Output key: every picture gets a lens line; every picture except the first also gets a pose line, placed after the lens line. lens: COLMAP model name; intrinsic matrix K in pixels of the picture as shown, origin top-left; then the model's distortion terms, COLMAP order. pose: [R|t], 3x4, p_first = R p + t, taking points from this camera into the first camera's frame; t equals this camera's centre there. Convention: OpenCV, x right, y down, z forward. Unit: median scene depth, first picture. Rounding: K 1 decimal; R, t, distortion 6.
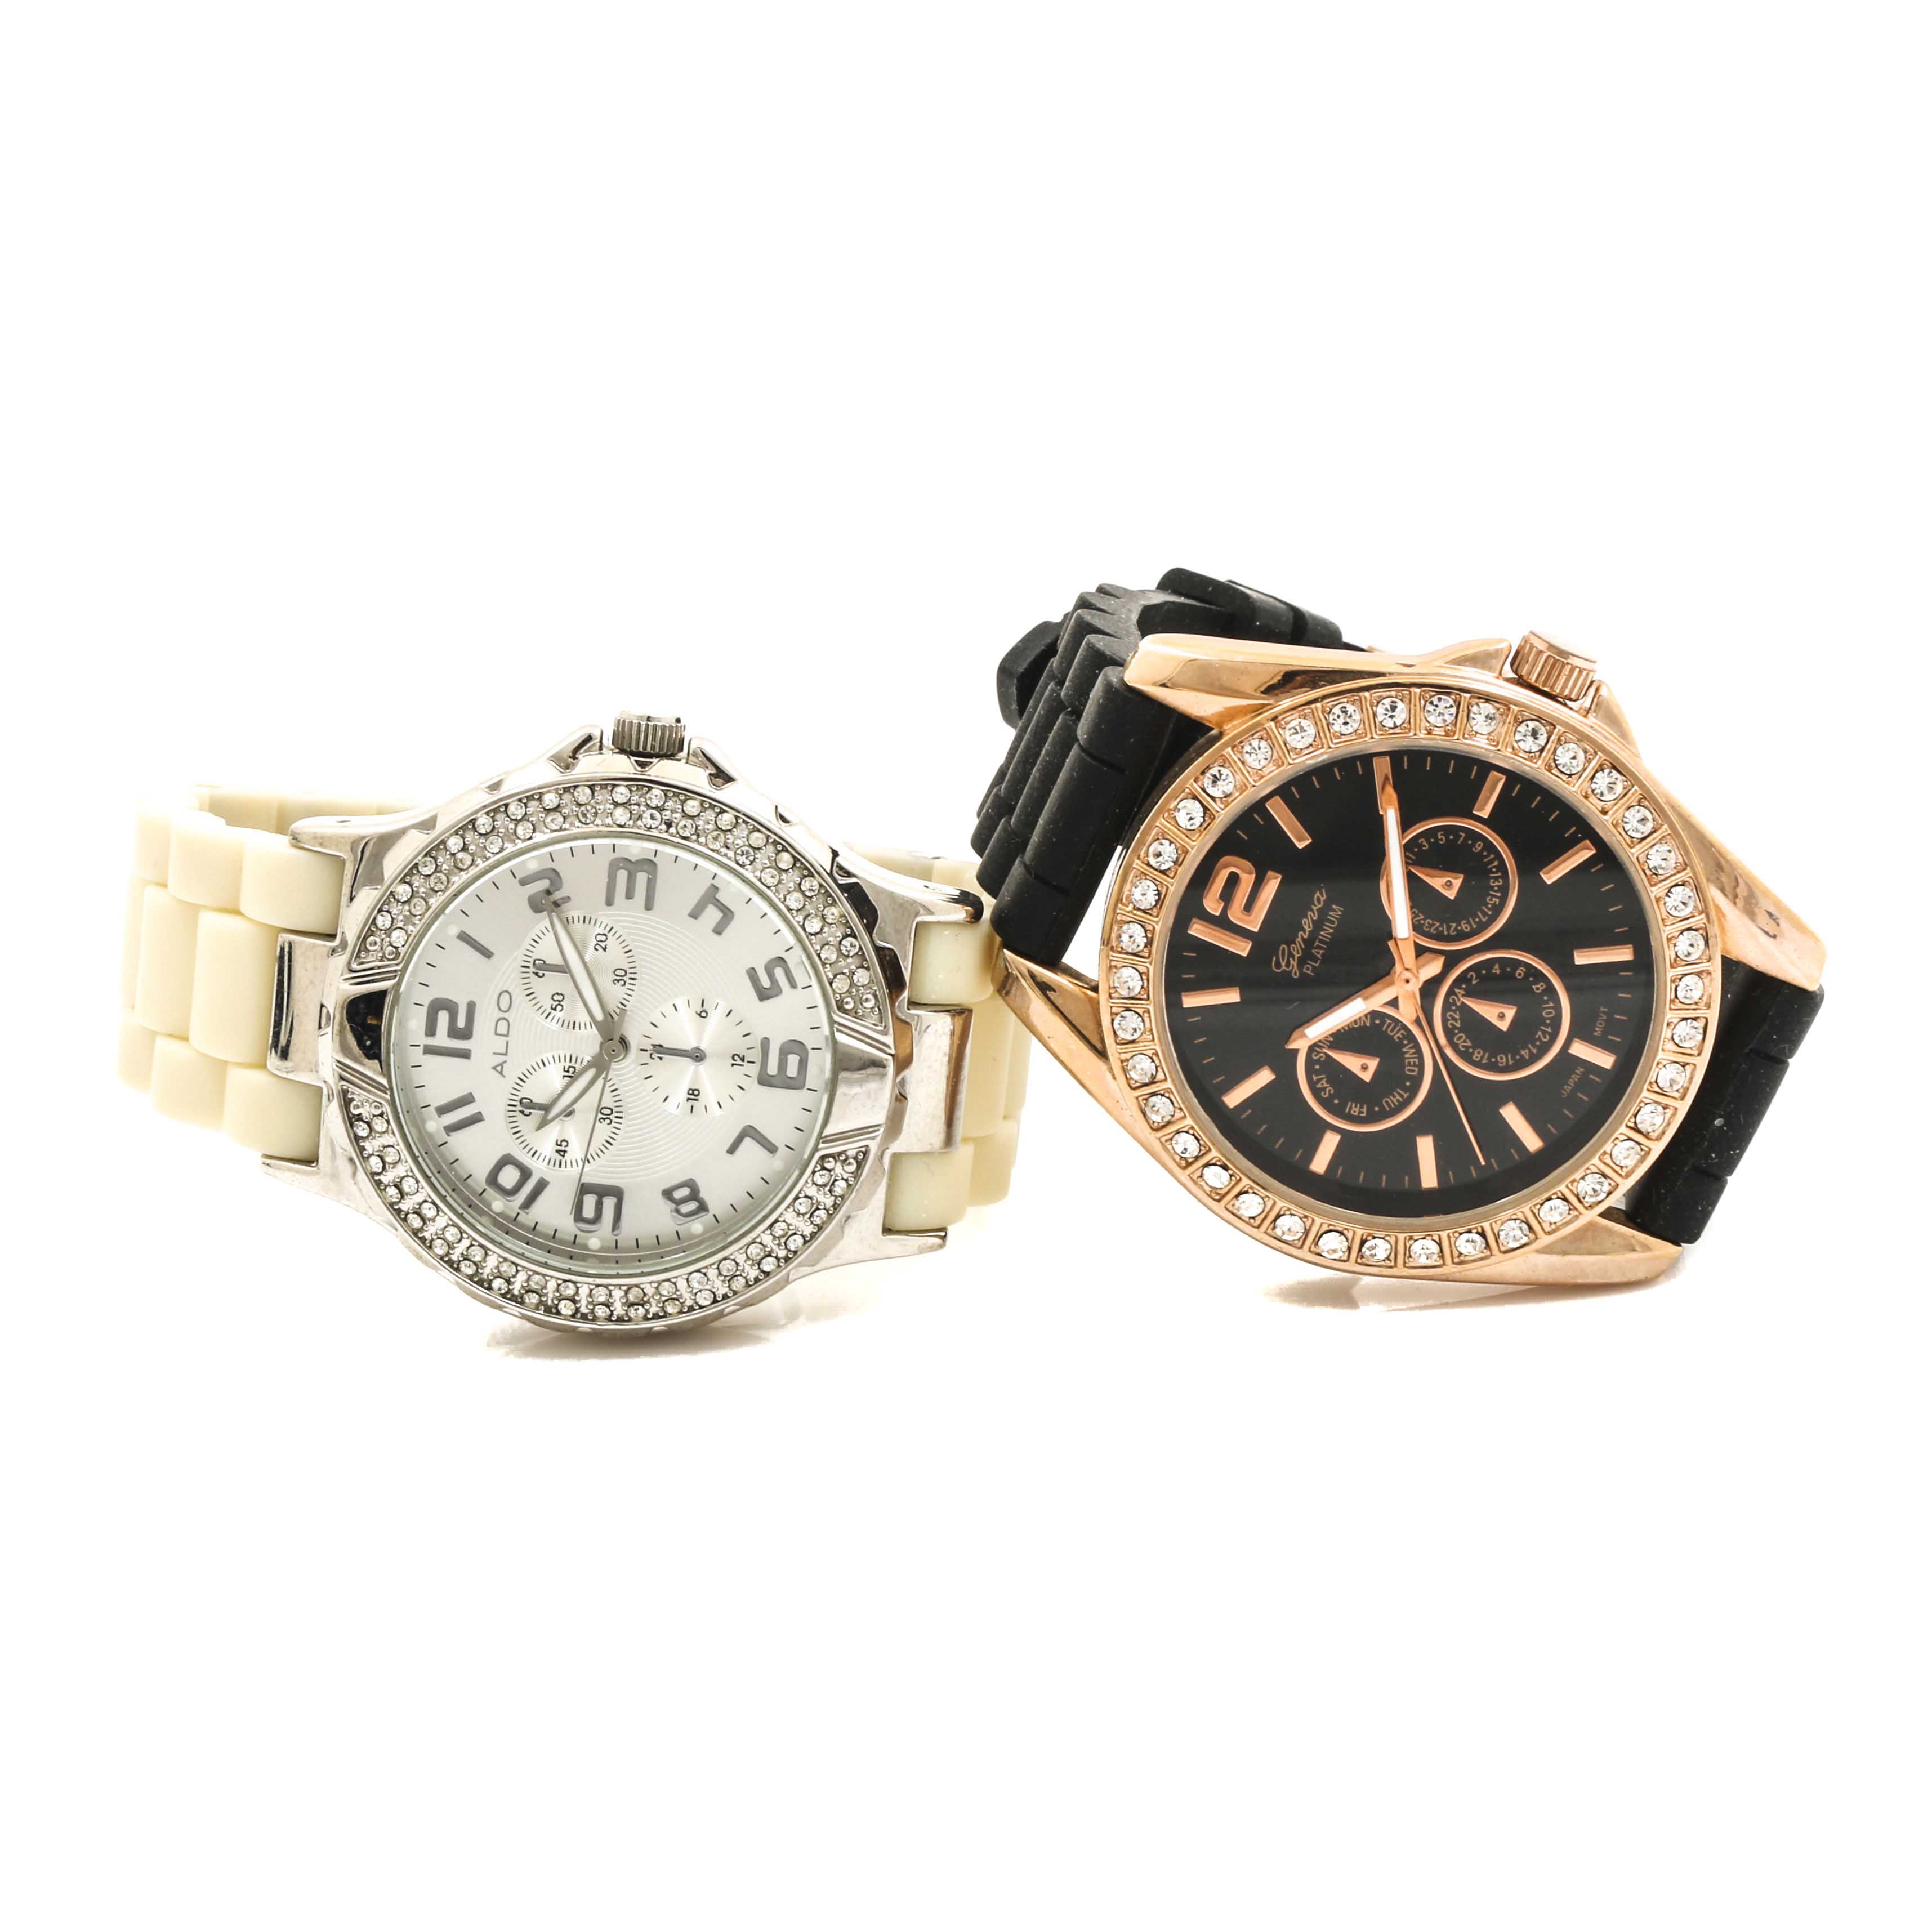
lens RADIAL K [[3509.7, 0, 949.6], [0, 3509.7, 973.2], [0, 0, 1]] dist [-0.071658, 0.000000]
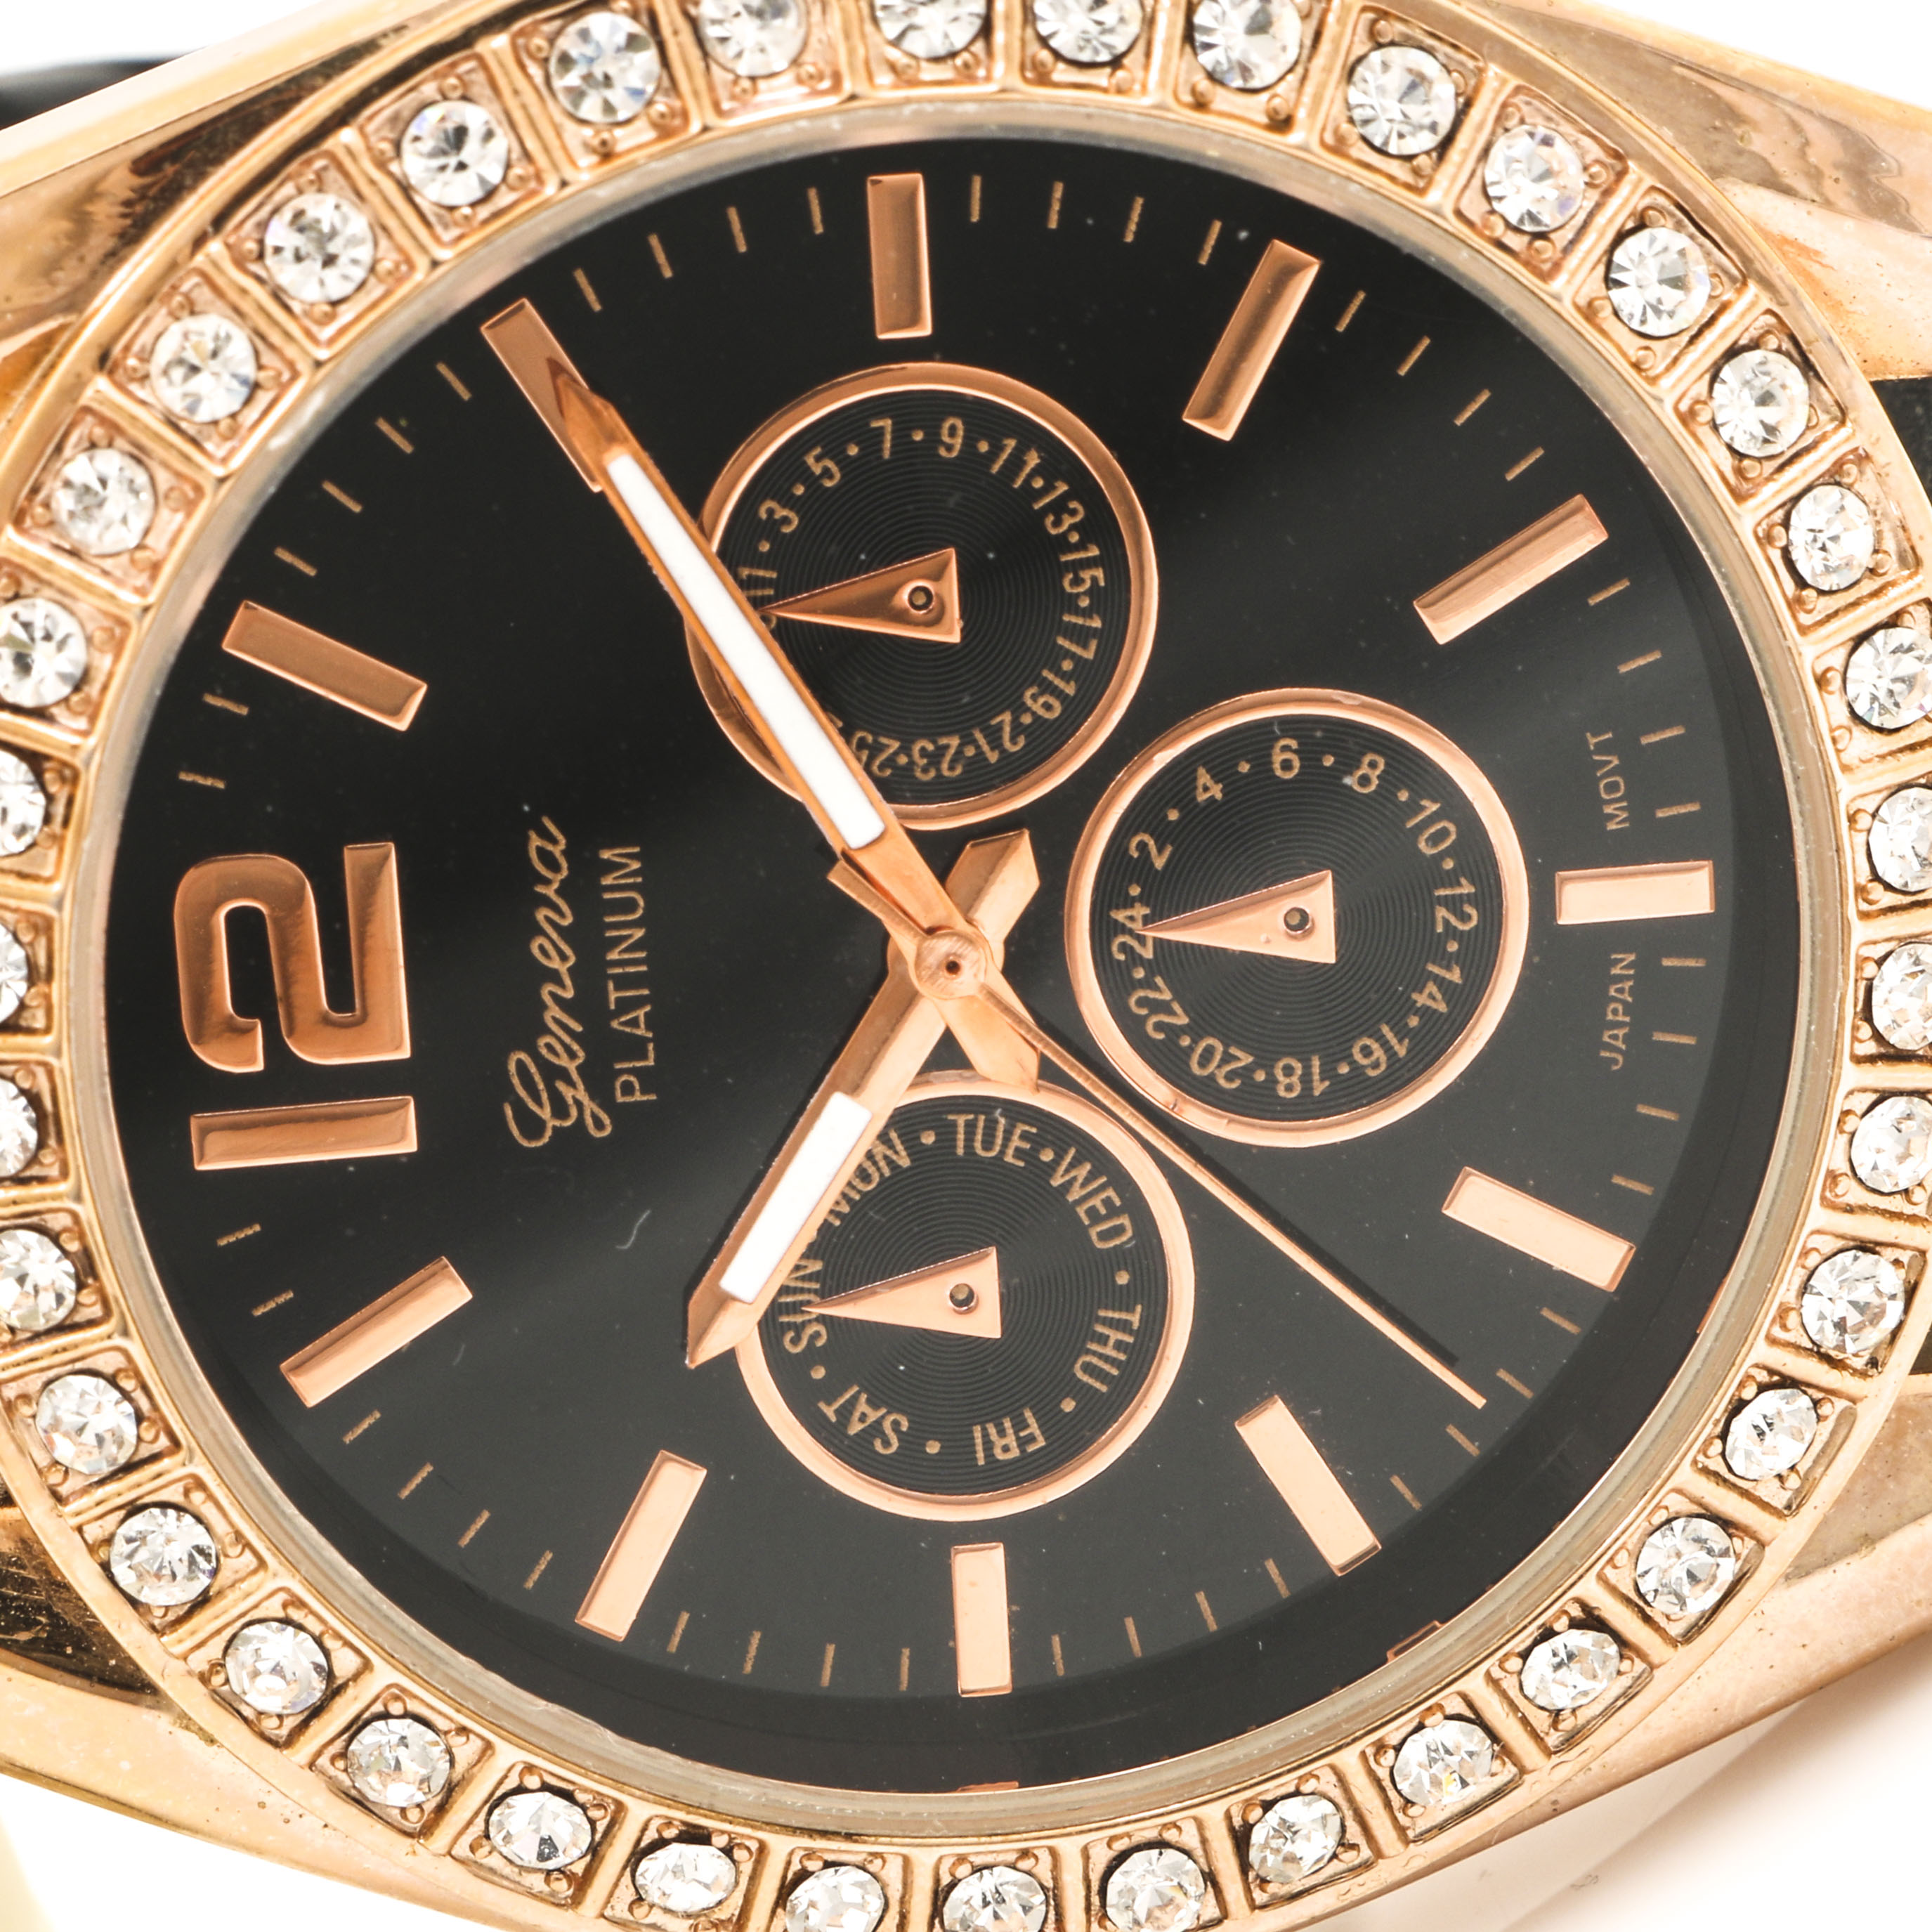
lens RADIAL K [[6190.5, 0, 967.9], [0, 6190.5, 966.2], [0, 0, 1]] dist [-0.104033, 0.000000]
pose [[0.881402, -0.462765, 0.094763, 0.086126], [0.464677, 0.885478, 0.002119, 0.001786], [-0.084891, 0.042167, 0.995498, 0.510241]]
